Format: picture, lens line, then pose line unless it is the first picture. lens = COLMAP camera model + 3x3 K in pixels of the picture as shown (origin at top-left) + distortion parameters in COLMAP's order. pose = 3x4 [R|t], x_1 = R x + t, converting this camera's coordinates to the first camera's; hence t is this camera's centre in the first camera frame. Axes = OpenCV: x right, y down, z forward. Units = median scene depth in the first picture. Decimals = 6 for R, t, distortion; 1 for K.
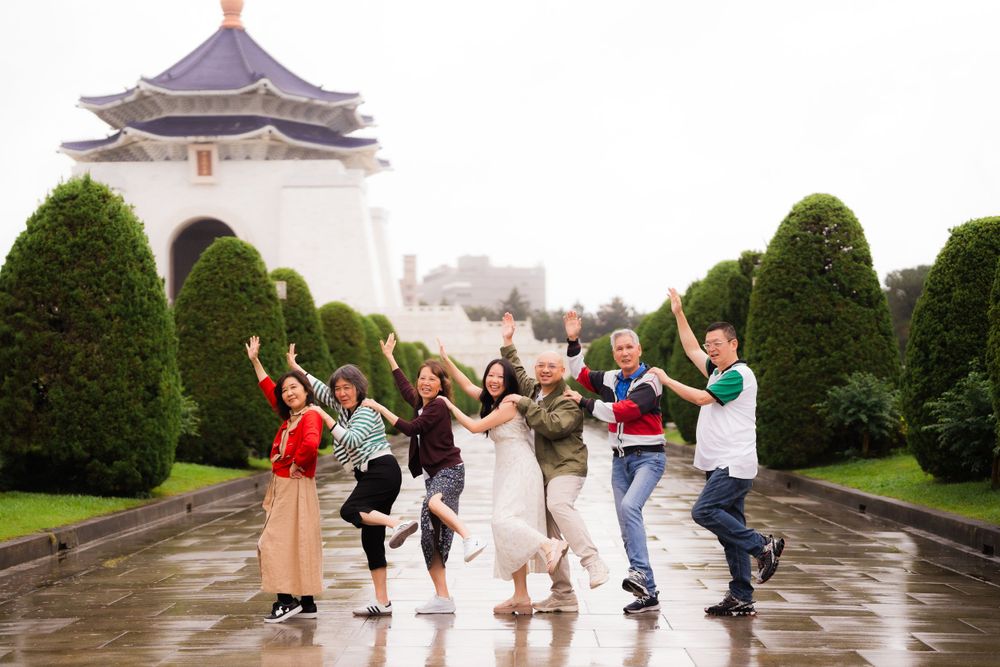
lens RADIAL K [[1463.1, 0, 501.3], [0, 1463.1, 447.0], [0, 0, 1]] dist [0.027819, -0.013816]
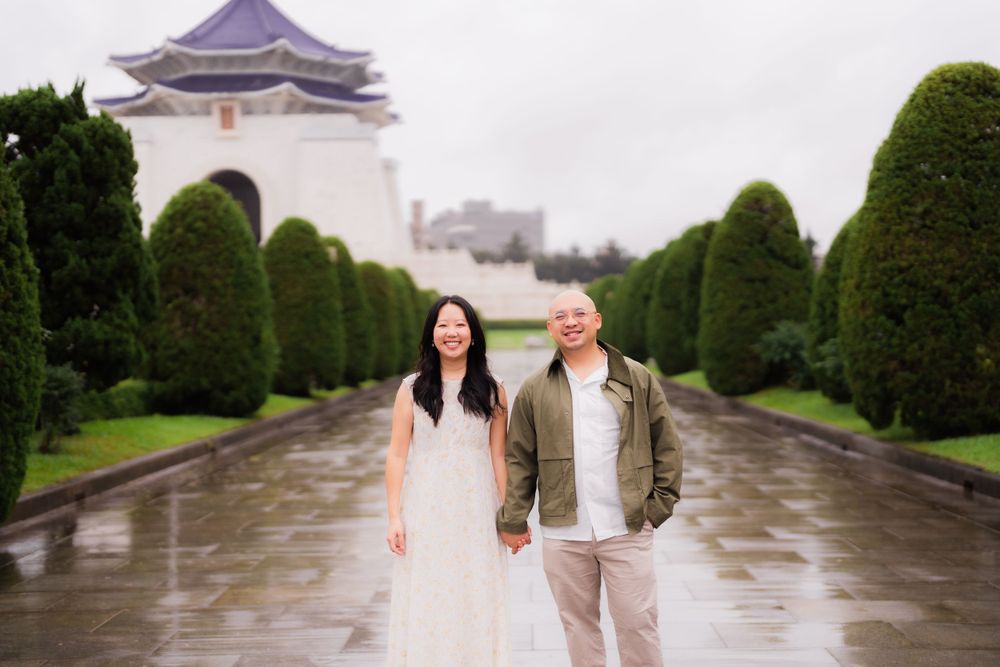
lens RADIAL K [[1505.2, 0, 531.4], [0, 1505.2, 331.6], [0, 0, 1]] dist [0.009949, -0.011516]
pose [[0.999778, -0.004479, 0.020568, -0.008682], [0.005150, 0.999452, -0.032690, 0.000773], [-0.020410, 0.032789, 0.999254, -0.308742]]
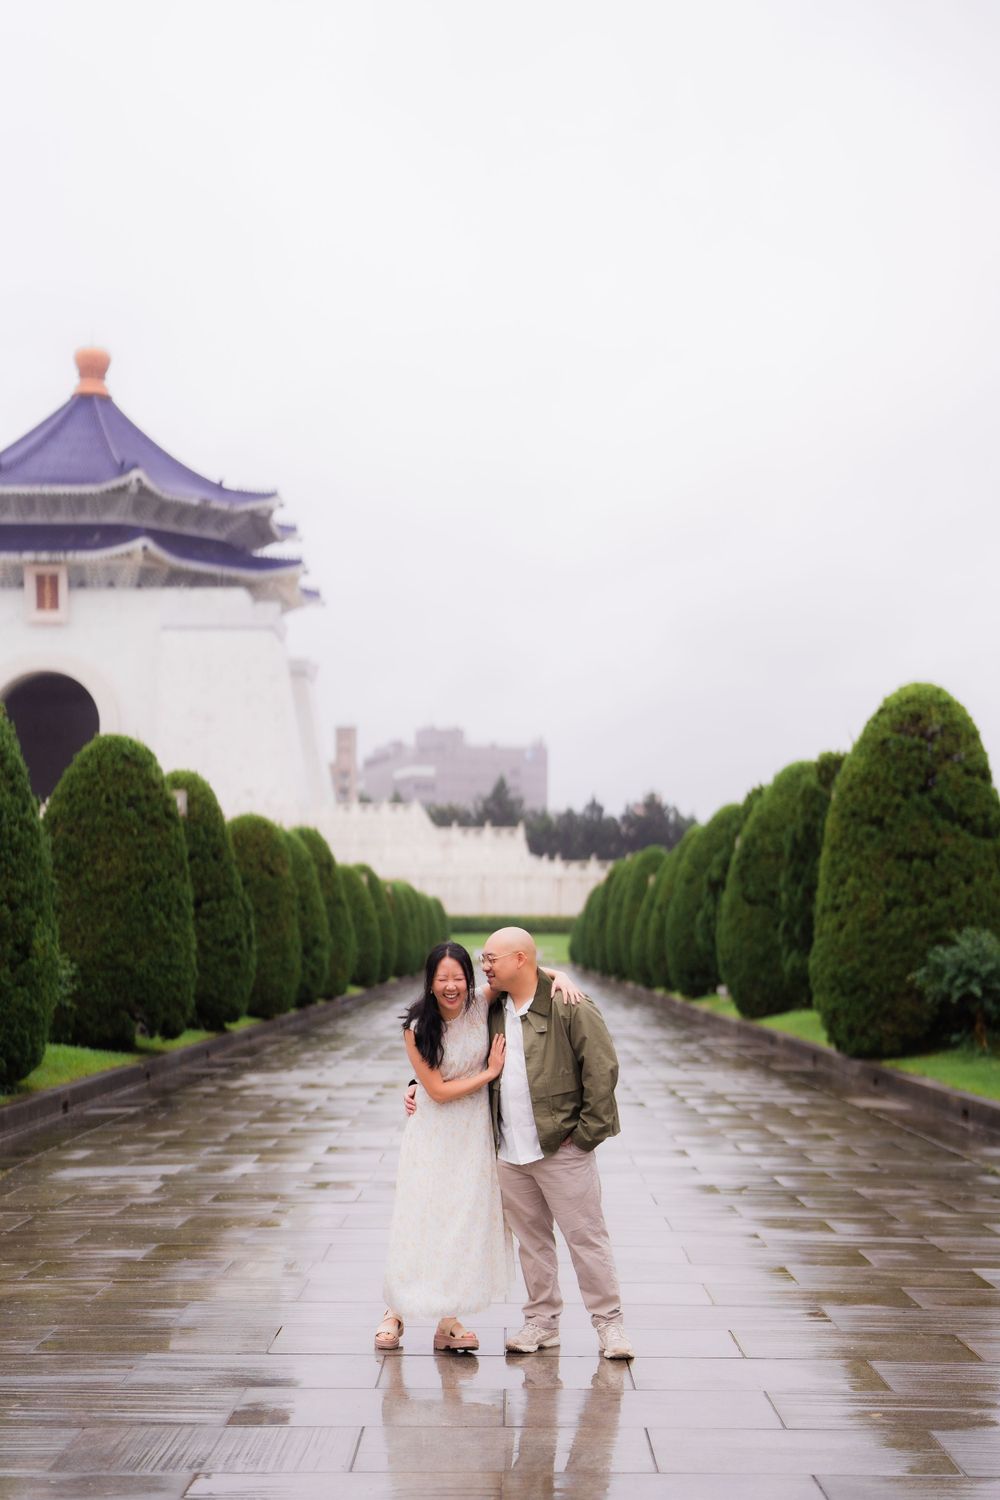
lens RADIAL K [[2257.8, 0, 503.8], [0, 2257.8, 856.6], [0, 0, 1]] dist [0.009949, -0.011516]
pose [[0.999887, 0.009680, 0.011505, -0.003707], [-0.008893, 0.997740, -0.066603, -0.008736], [-0.012124, 0.066493, 0.997713, -0.125270]]
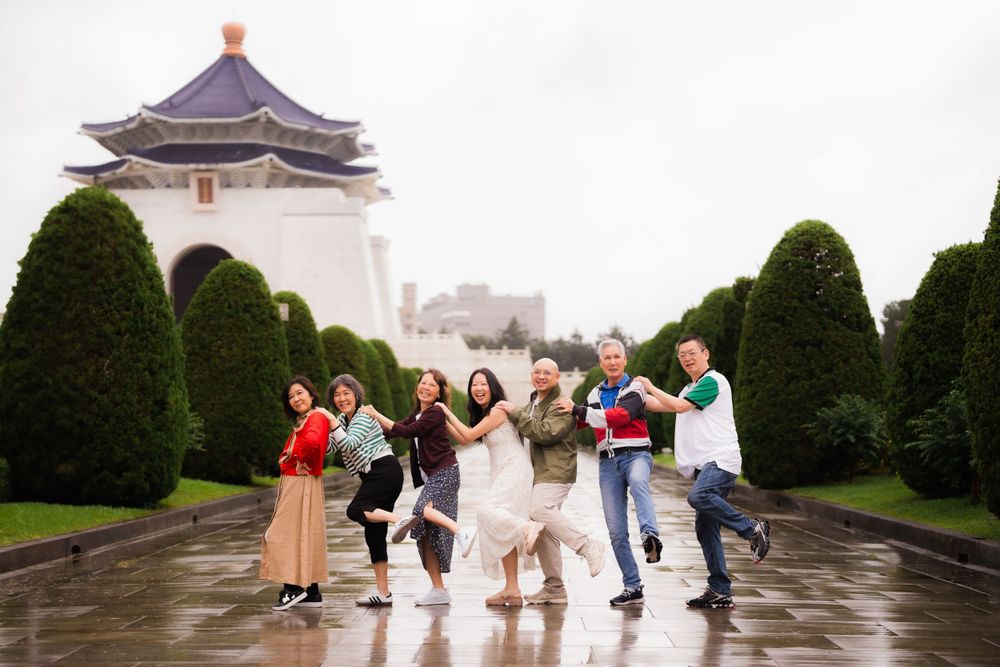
lens RADIAL K [[1475.0, 0, 496.1], [0, 1475.0, 478.6], [0, 0, 1]] dist [0.022028, 0.010321]
pose [[0.999977, 0.006321, -0.002648, 0.001298], [-0.006324, 0.999979, -0.001094, 0.010070], [0.002641, 0.001110, 0.999996, -0.031215]]
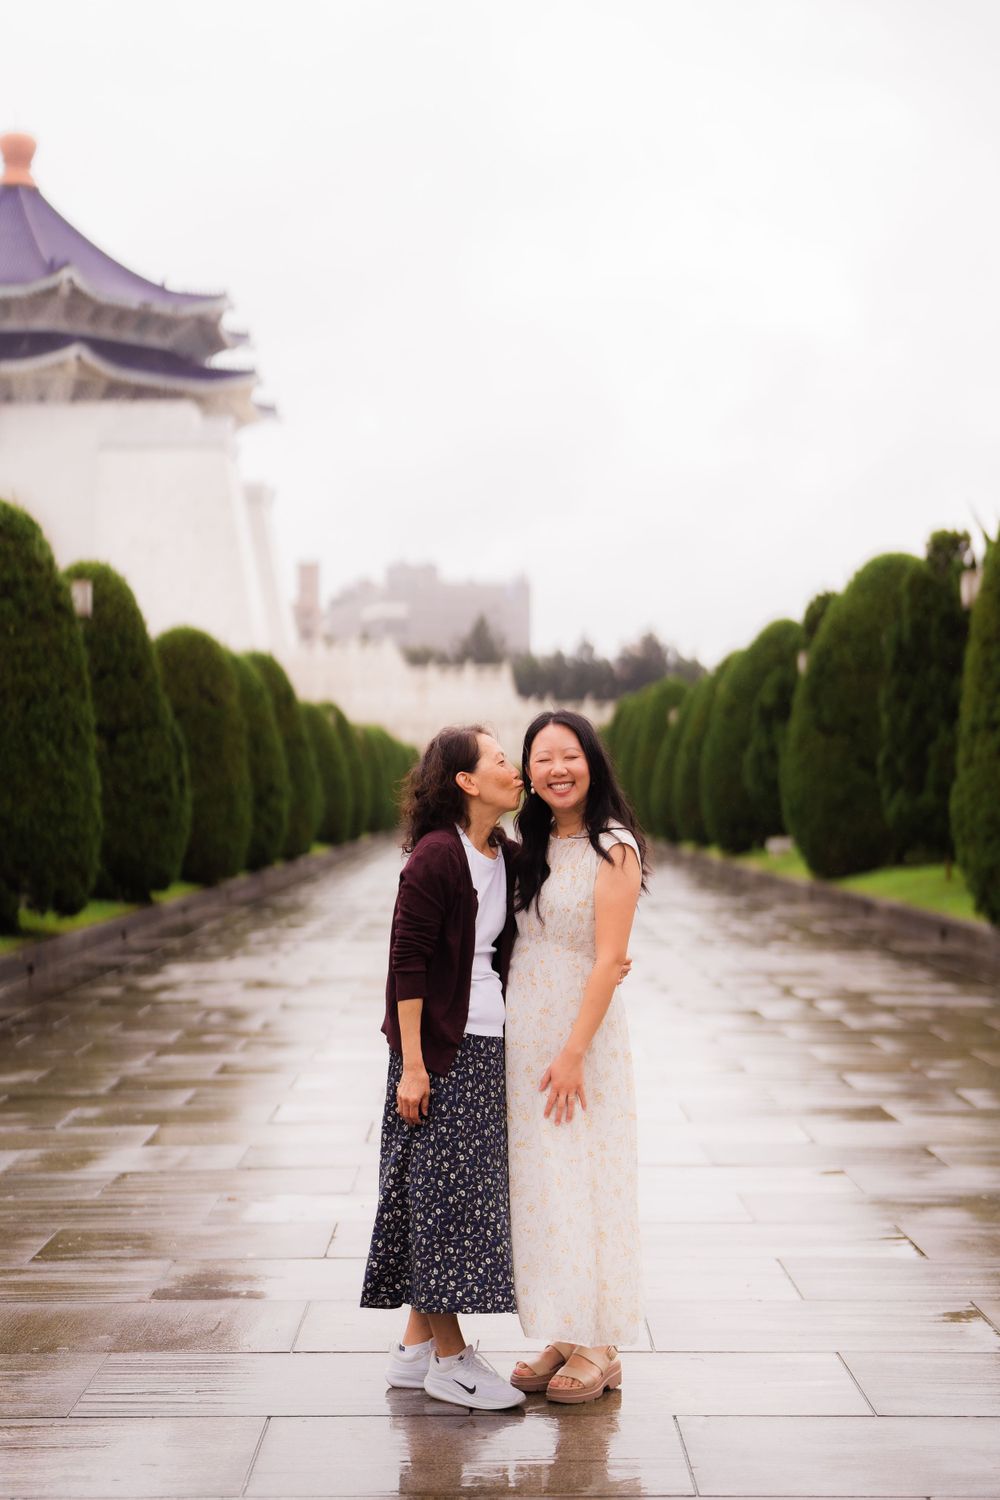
lens RADIAL K [[2257.8, 0, 503.8], [0, 2257.8, 856.6], [0, 0, 1]] dist [0.009949, -0.011516]
pose [[0.999651, -0.000540, 0.026420, -0.019664], [0.000681, 0.999986, -0.005306, -0.008746], [-0.026417, 0.005322, 0.999637, 0.186253]]
